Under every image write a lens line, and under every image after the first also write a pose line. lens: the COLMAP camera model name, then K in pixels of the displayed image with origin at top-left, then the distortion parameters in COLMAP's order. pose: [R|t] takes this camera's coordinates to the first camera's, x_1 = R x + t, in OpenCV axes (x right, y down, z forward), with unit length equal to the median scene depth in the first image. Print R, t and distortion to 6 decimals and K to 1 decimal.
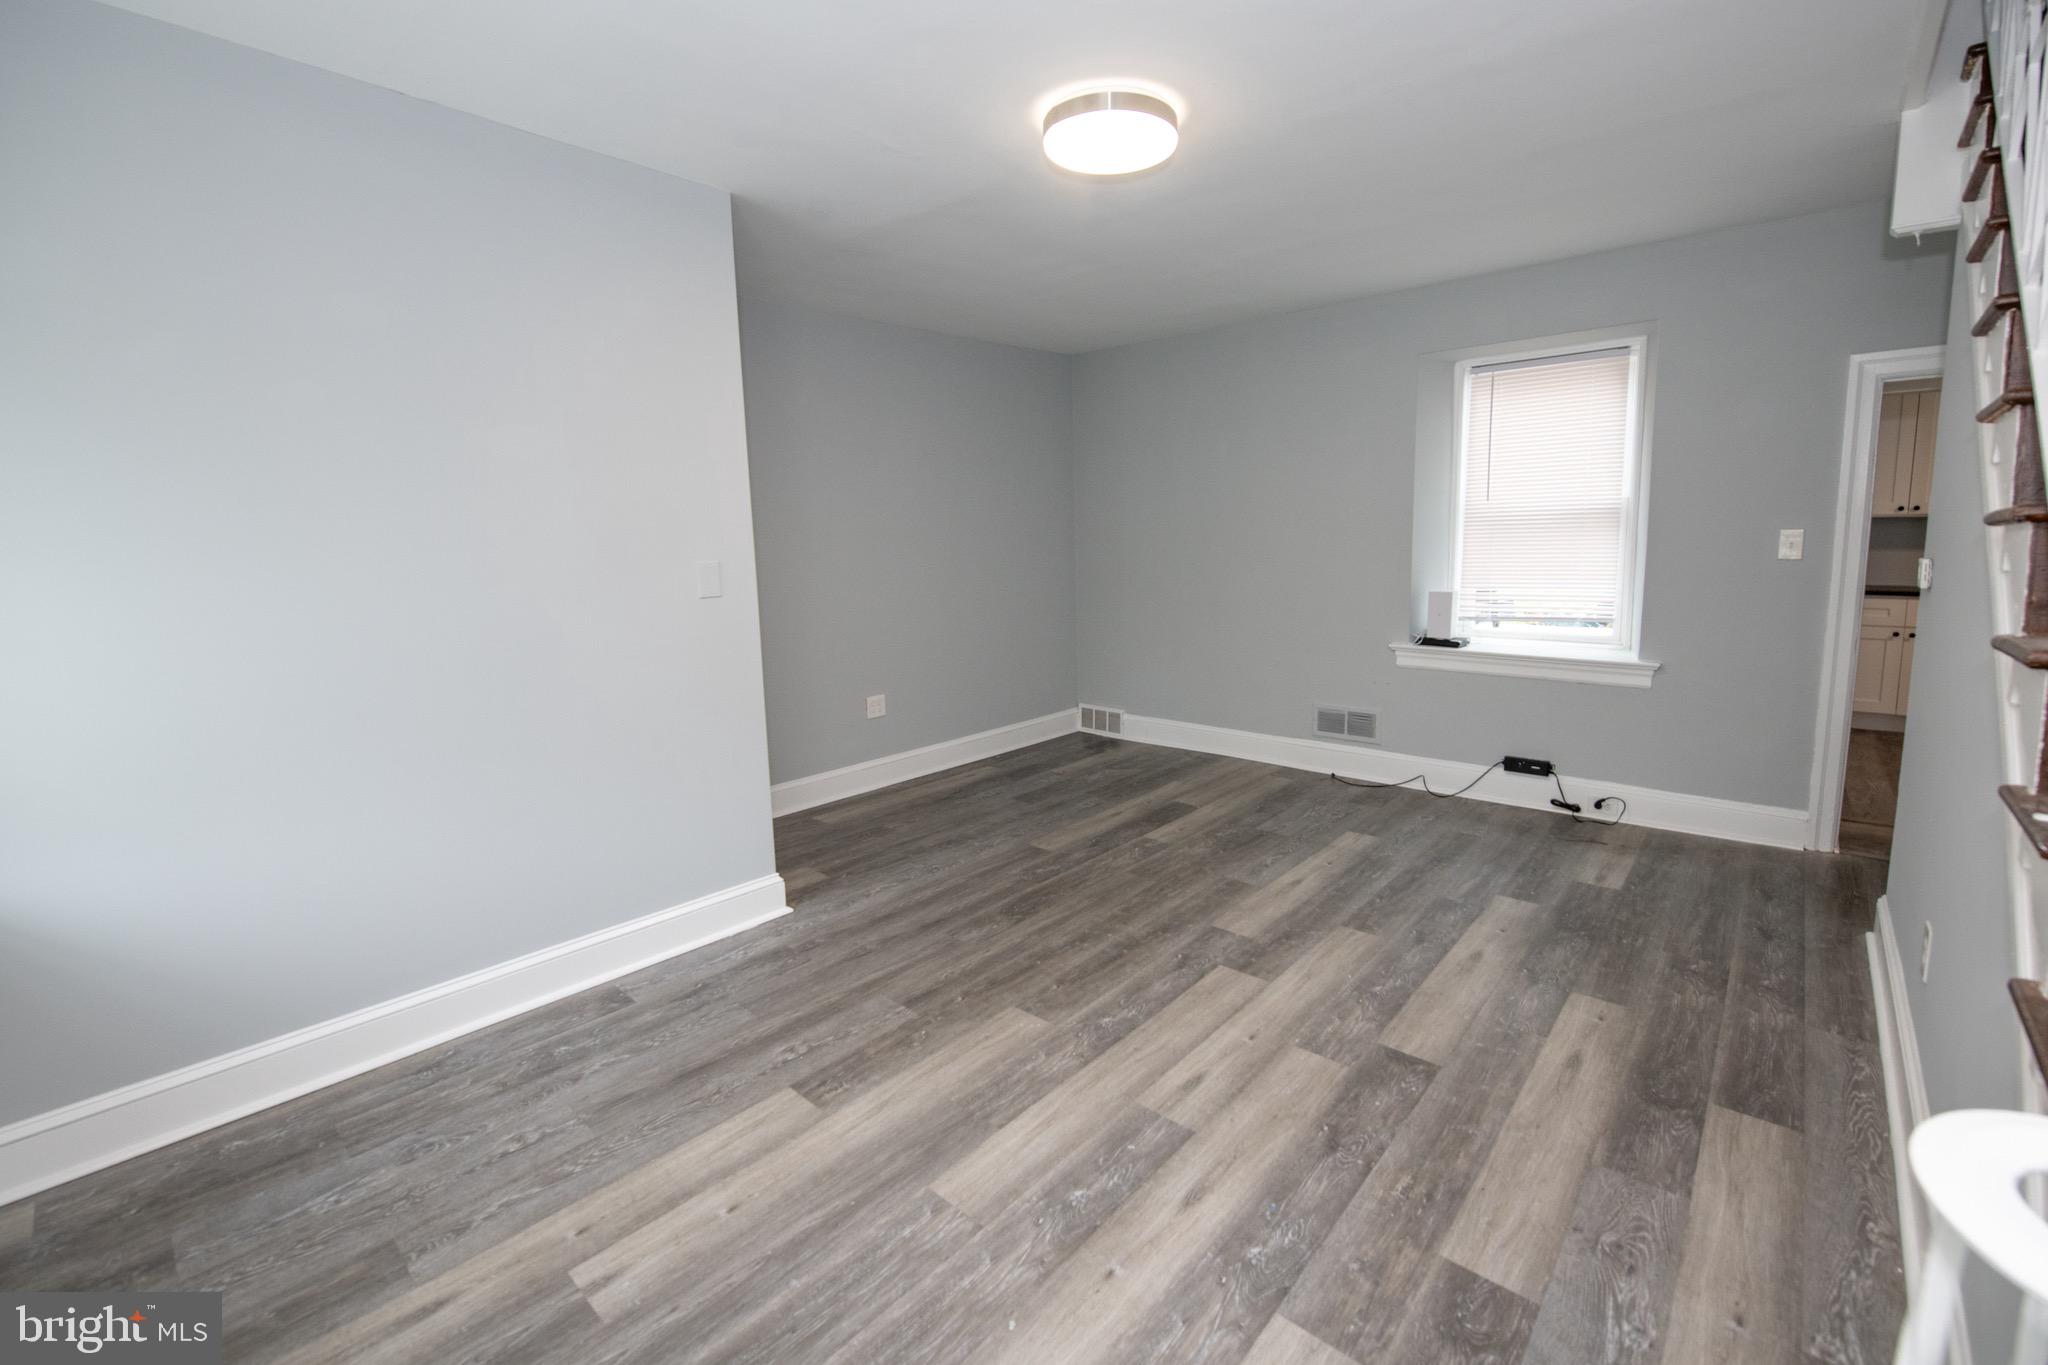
lens RADIAL K [[889.3, 0, 1037.8], [0, 889.3, 641.0], [0, 0, 1]] dist [-0.016917, -0.001035]
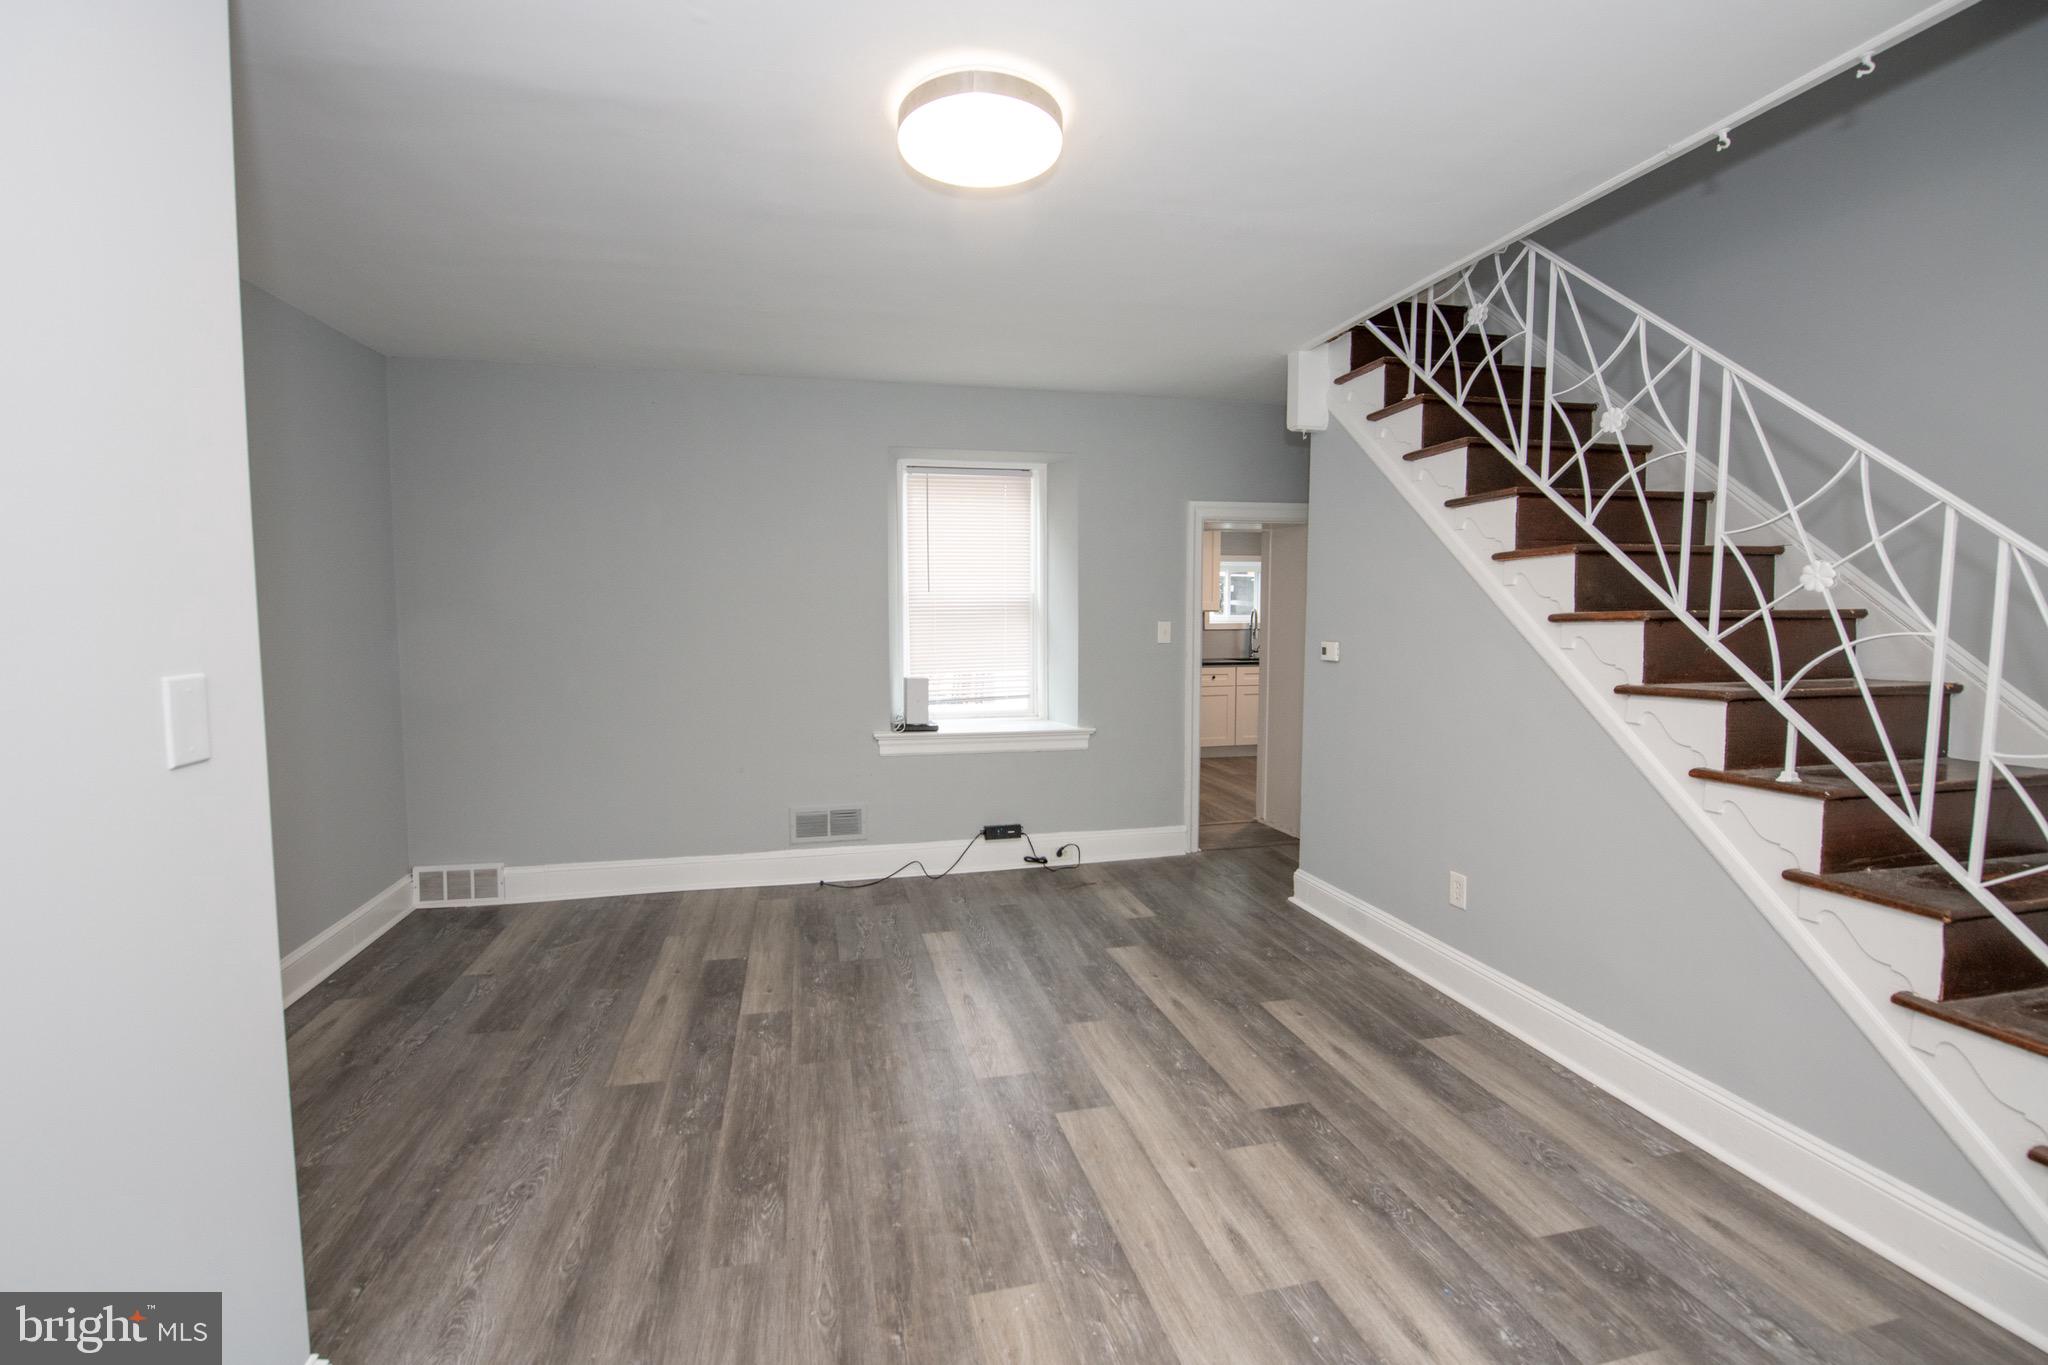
lens RADIAL K [[892.2, 0, 1027.4], [0, 892.2, 669.5], [0, 0, 1]] dist [-0.017136, -0.000843]
pose [[0.565177, -0.032669, 0.824323, -0.516272], [0.087224, 0.995981, -0.020331, -0.054175], [-0.820346, 0.083392, 0.565755, 0.492065]]
